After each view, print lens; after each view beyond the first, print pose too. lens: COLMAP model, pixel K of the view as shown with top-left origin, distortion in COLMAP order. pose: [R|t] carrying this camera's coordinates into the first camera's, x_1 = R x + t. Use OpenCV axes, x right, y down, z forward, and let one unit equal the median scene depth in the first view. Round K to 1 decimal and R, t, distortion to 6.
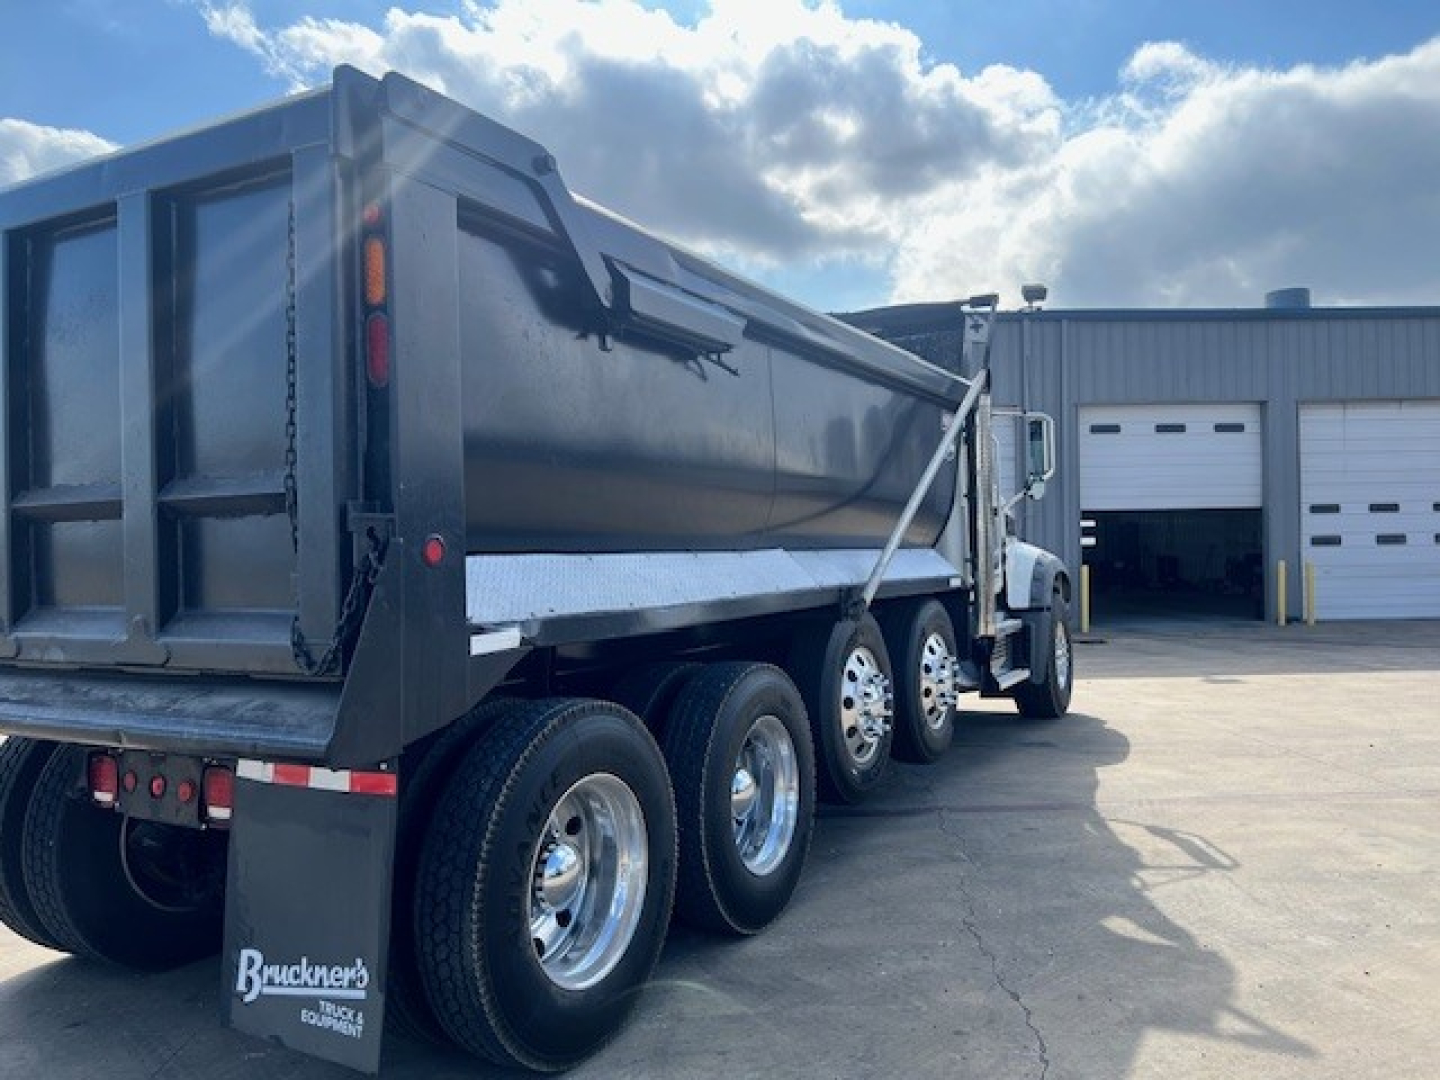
lens RADIAL K [[1061.5, 0, 717.5], [0, 1061.5, 562.8], [0, 0, 1]] dist [0.090074, -0.096421]
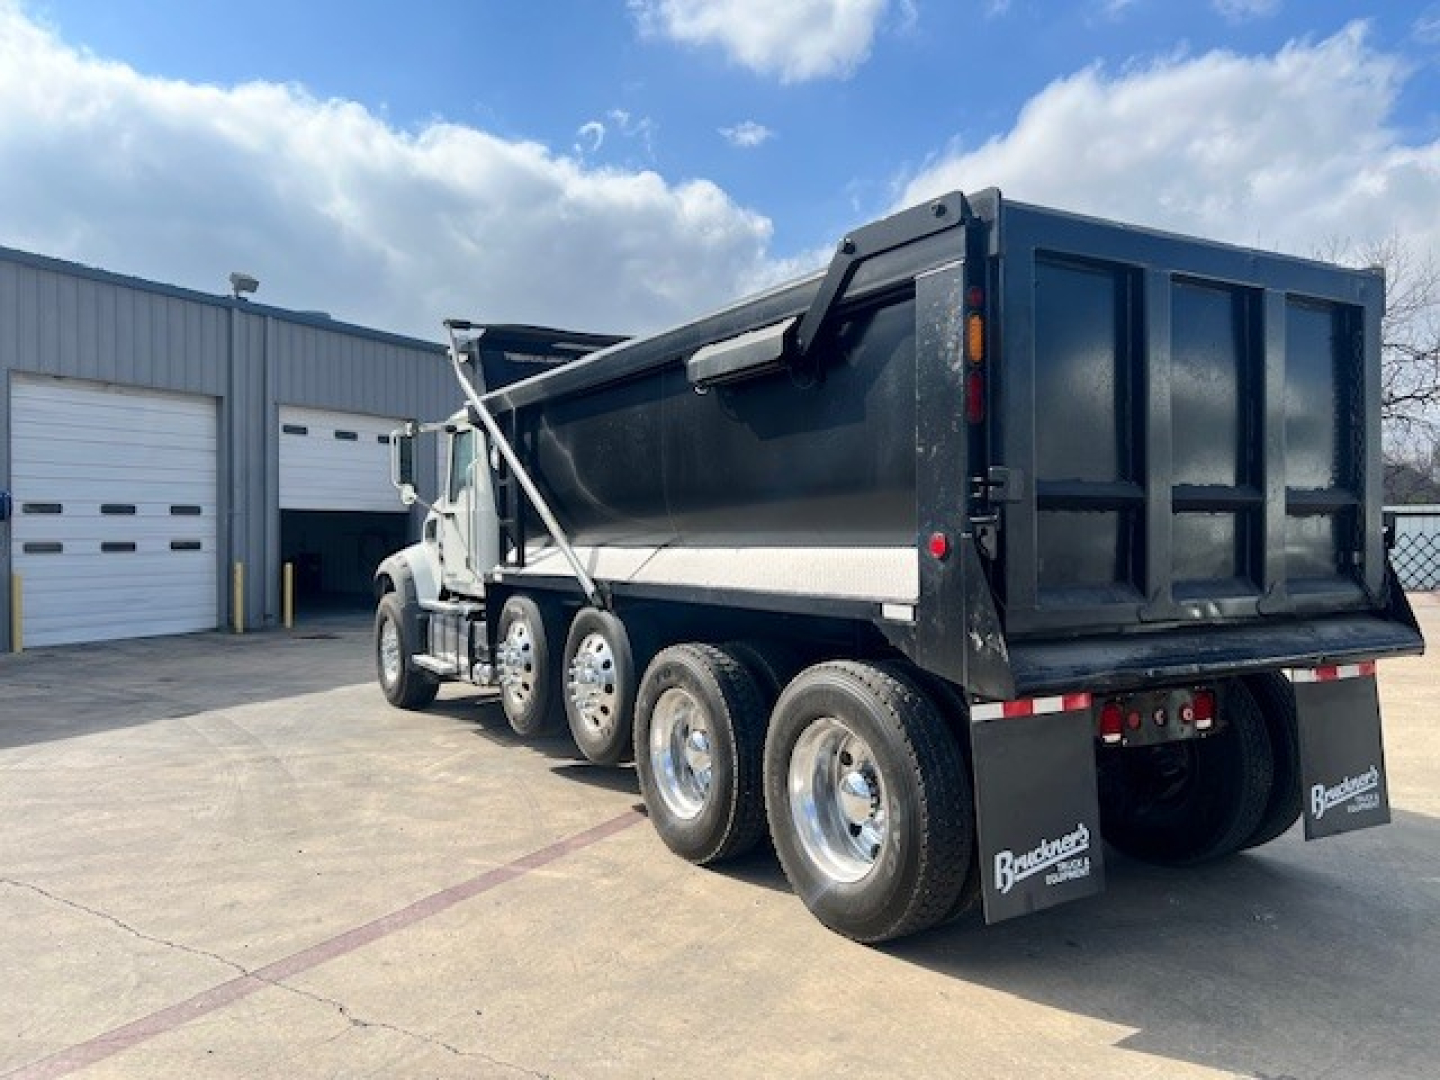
lens RADIAL K [[1084.7, 0, 720.0], [0, 1084.7, 540.0], [0, 0, 1]] dist [0.055517, -0.048194]
pose [[0.521801, 0.005928, 0.853047, -0.100080], [0.013418, 0.999795, -0.015156, 0.000097], [-0.852962, 0.019354, 0.521614, 0.038892]]
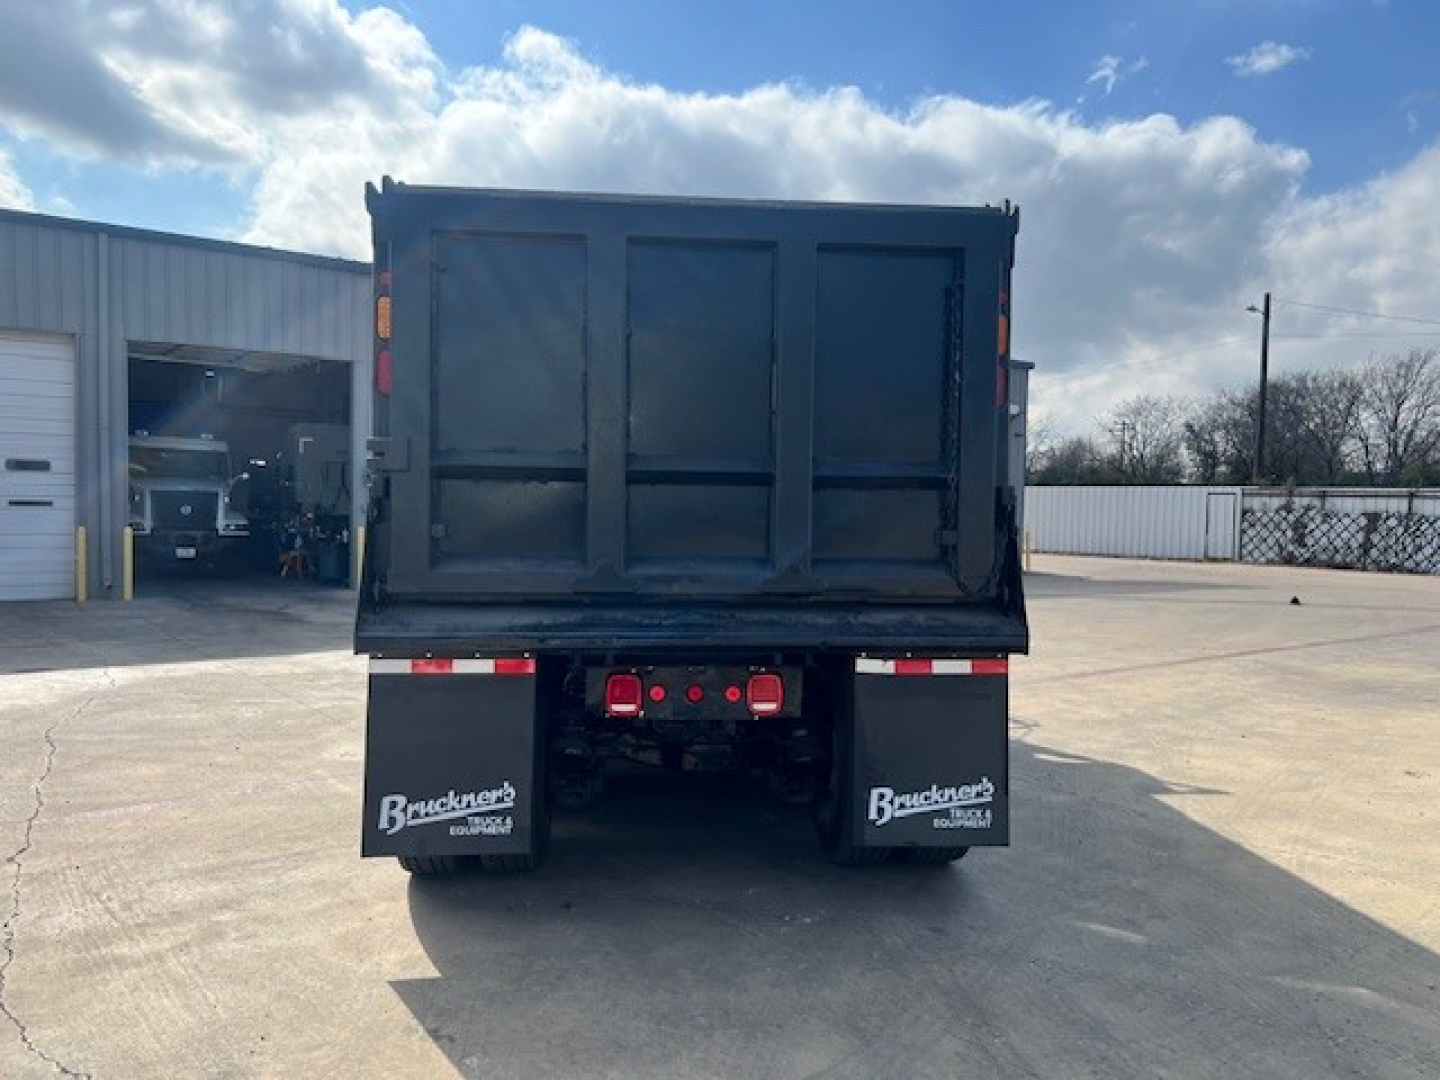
lens RADIAL K [[1061.5, 0, 717.5], [0, 1061.5, 562.8], [0, 0, 1]] dist [0.090074, -0.096421]
pose [[0.839535, -0.001673, 0.543303, -0.060490], [-0.020510, 0.999185, 0.034770, 0.000426], [-0.542918, -0.040334, 0.838816, -0.003080]]
